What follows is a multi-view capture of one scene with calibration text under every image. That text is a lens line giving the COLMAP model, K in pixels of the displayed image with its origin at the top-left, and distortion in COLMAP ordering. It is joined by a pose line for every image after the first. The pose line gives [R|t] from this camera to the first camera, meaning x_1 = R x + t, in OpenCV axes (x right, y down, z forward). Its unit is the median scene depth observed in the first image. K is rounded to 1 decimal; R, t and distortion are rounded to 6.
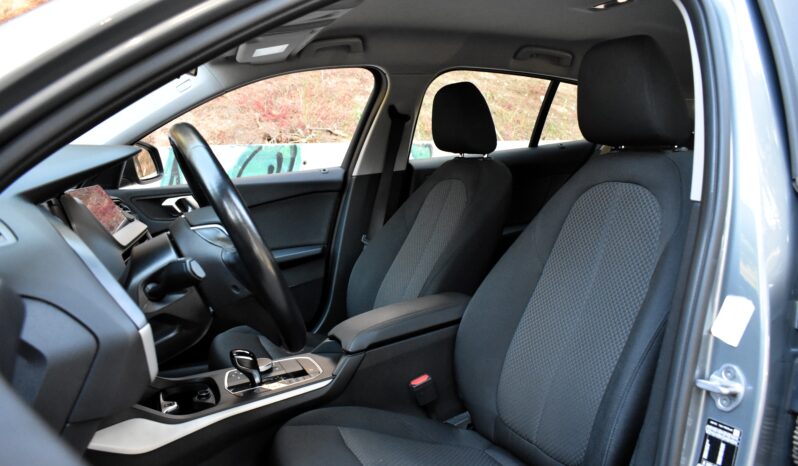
lens RADIAL K [[626.5, 0, 398.7], [0, 626.5, 237.6], [0, 0, 1]] dist [-0.100669, 0.011707]
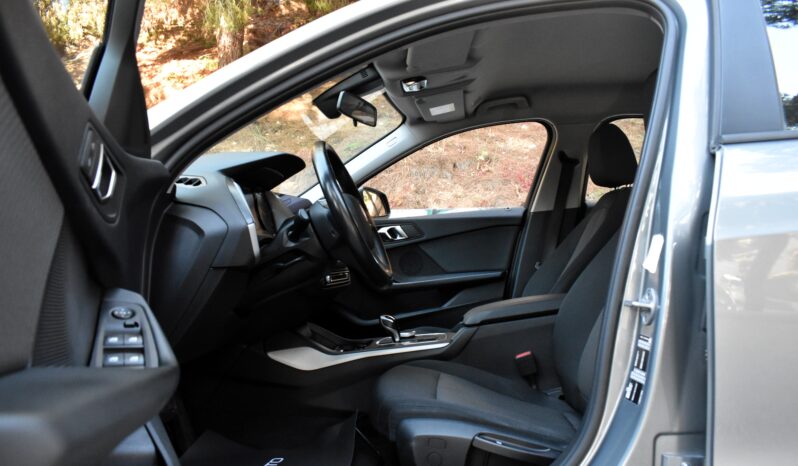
lens RADIAL K [[635.9, 0, 403.8], [0, 635.9, 231.9], [0, 0, 1]] dist [-0.107839, 0.000304]
pose [[0.886333, -0.008330, -0.462973, 0.298259], [-0.062479, 0.988544, -0.137398, 0.130526], [0.458813, 0.150706, 0.875659, -0.169220]]
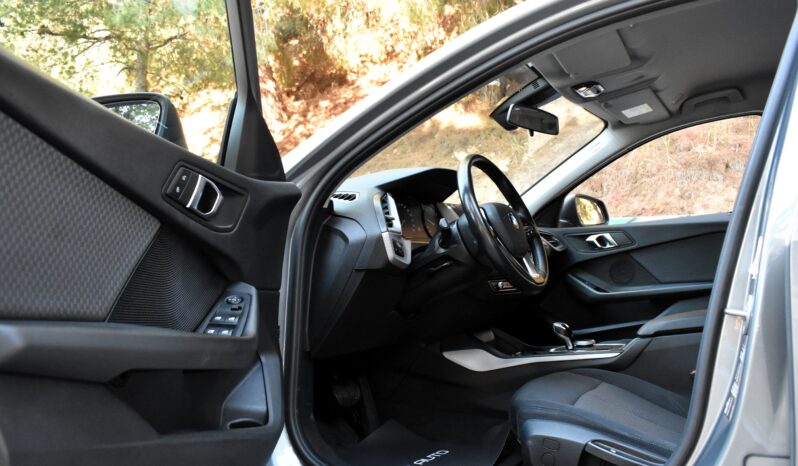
lens RADIAL K [[659.7, 0, 399.0], [0, 659.7, 233.0], [0, 0, 1]] dist [-0.092956, 0.005635]
pose [[0.593558, -0.025364, -0.804391, 0.488535], [-0.110273, 0.987513, -0.112508, 0.129504], [0.797200, 0.155483, 0.583349, -0.116550]]
